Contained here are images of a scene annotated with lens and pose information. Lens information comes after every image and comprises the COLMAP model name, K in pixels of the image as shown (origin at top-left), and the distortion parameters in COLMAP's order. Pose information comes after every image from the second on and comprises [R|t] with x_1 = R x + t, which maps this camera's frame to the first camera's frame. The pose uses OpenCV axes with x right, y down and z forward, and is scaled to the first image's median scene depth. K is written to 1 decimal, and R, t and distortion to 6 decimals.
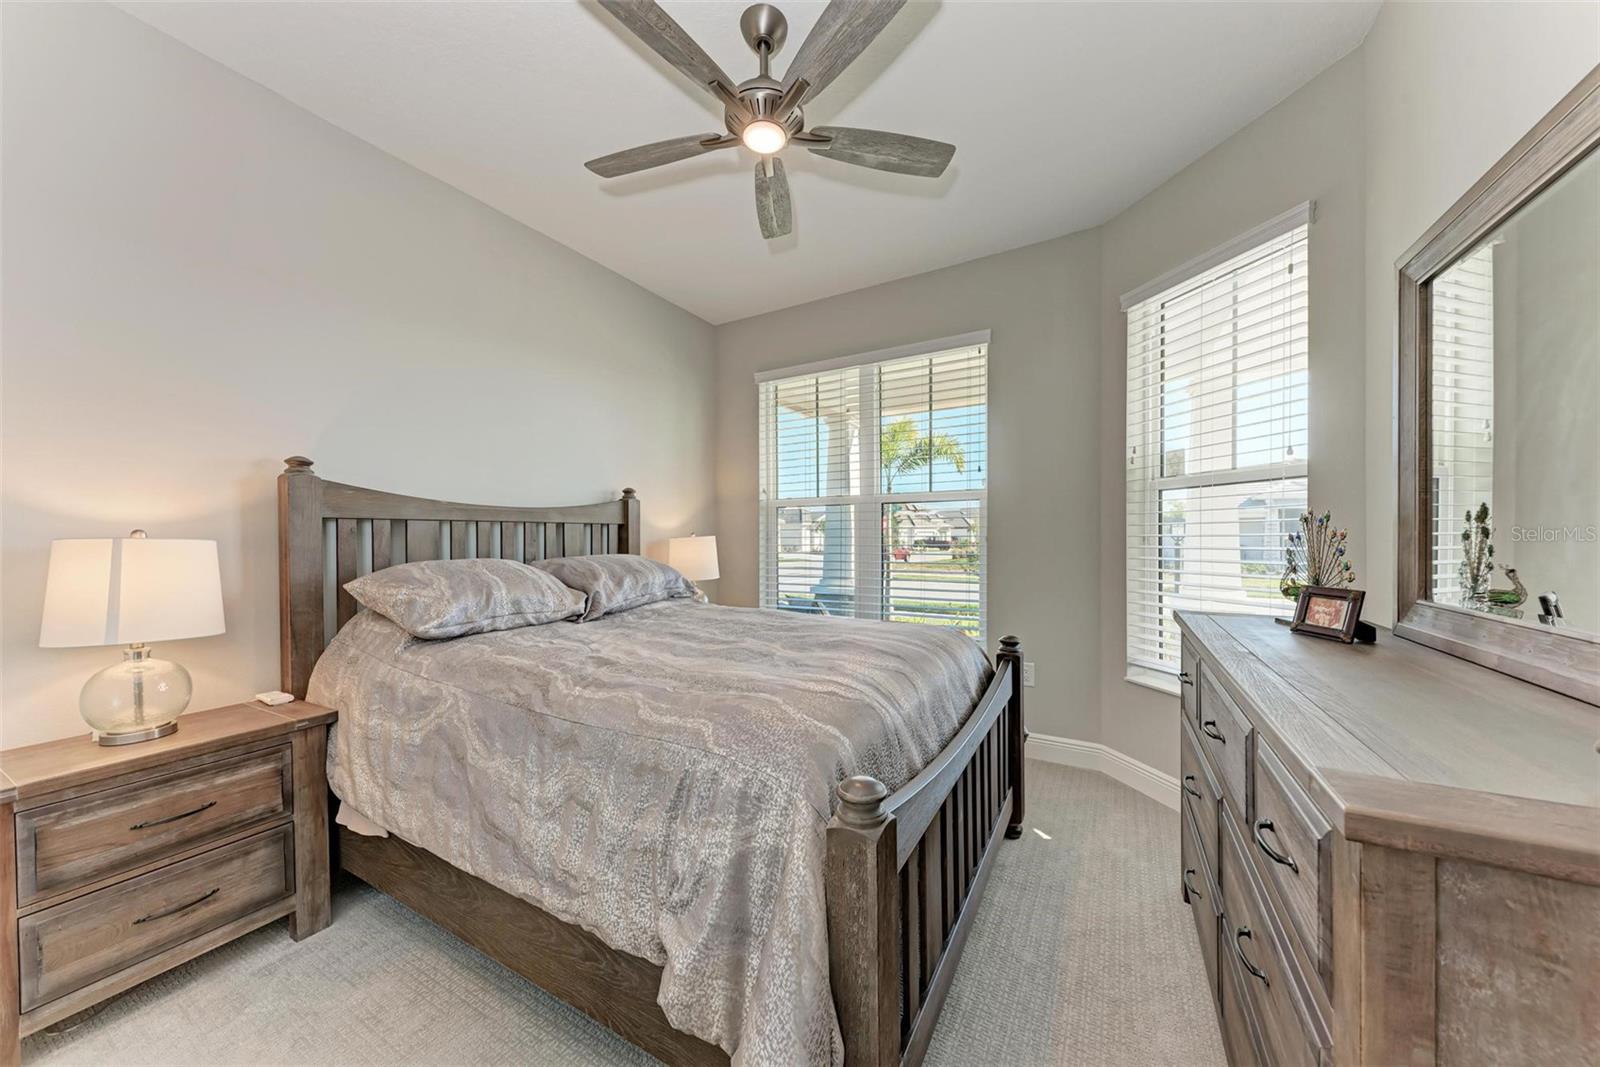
lens RADIAL K [[545.7, 0, 800.0], [0, 545.7, 533.5], [0, 0, 1]] dist [-0.000269, -0.000061]
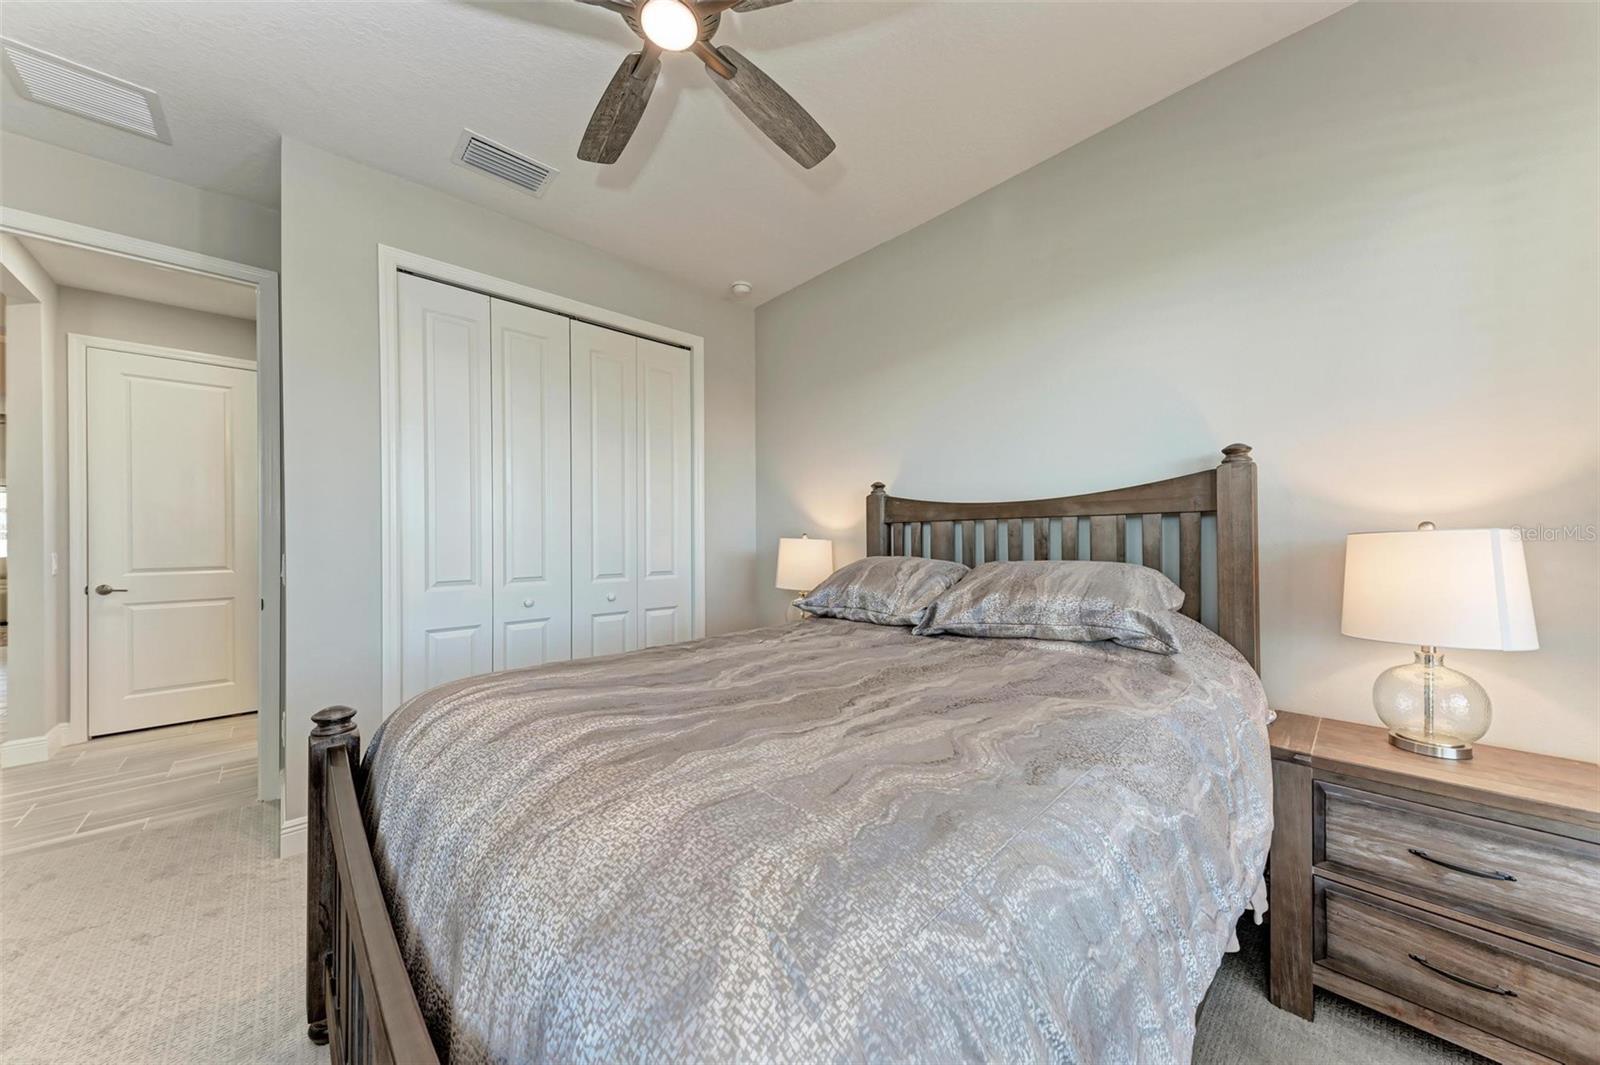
lens RADIAL K [[724.5, 0, 800.0], [0, 724.5, 532.5], [0, 0, 1]] dist [-0.000421, -0.000155]
pose [[-0.394128, 0.002856, -0.919051, 0.585090], [0.016488, 0.999856, -0.003963, -0.001212], [0.918908, -0.016715, -0.394118, 0.992998]]
